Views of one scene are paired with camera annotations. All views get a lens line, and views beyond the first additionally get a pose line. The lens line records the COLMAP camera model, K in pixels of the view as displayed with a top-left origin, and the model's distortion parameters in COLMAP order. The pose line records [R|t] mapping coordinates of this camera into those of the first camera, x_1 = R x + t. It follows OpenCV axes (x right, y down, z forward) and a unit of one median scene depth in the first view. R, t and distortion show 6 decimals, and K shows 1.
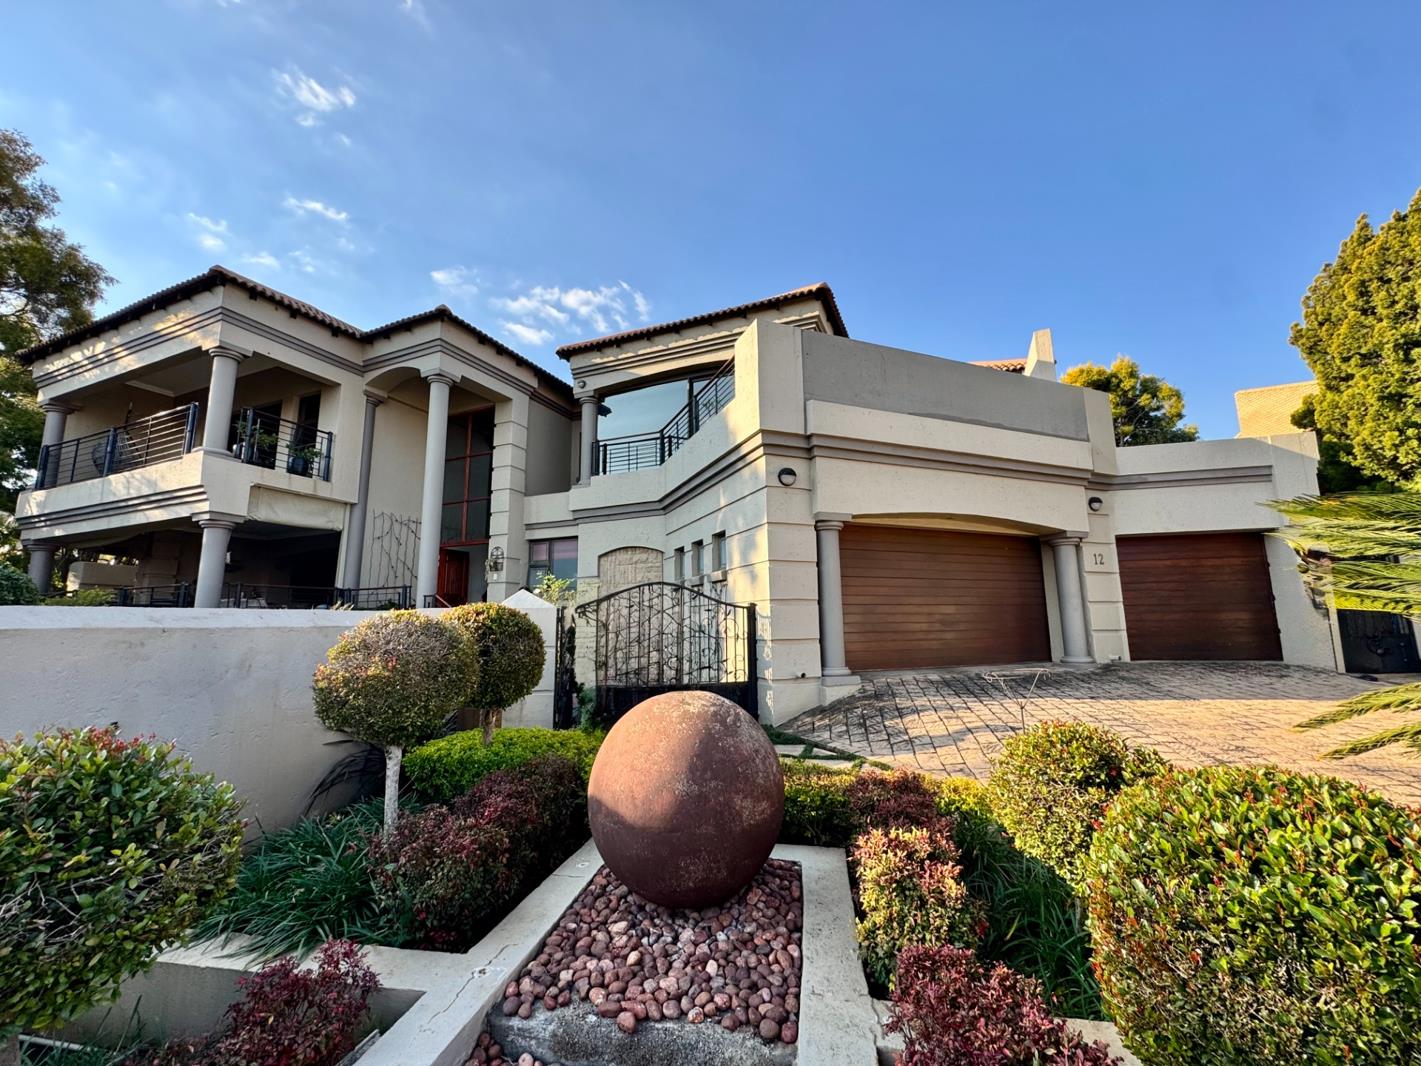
lens RADIAL K [[583.3, 0, 718.3], [0, 583.3, 528.9], [0, 0, 1]] dist [-0.001757, 0.000109]
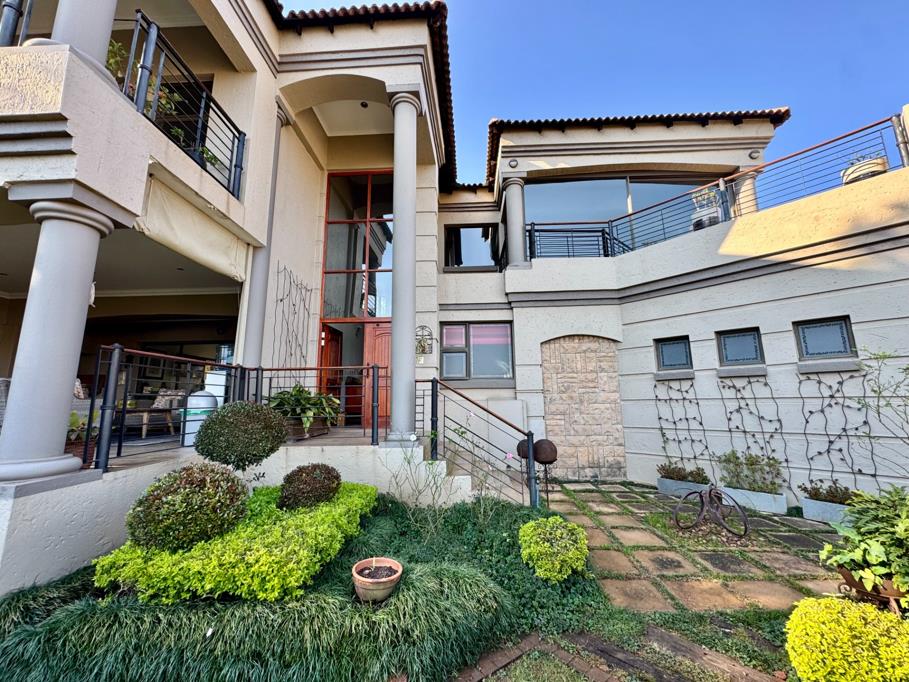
lens RADIAL K [[373.1, 0, 459.5], [0, 373.1, 338.4], [0, 0, 1]] dist [-0.001757, 0.000109]
pose [[0.929833, 0.065219, 0.362155, -0.544647], [-0.060176, 0.997870, -0.025201, 0.062156], [-0.363027, 0.001640, 0.931777, 0.491547]]
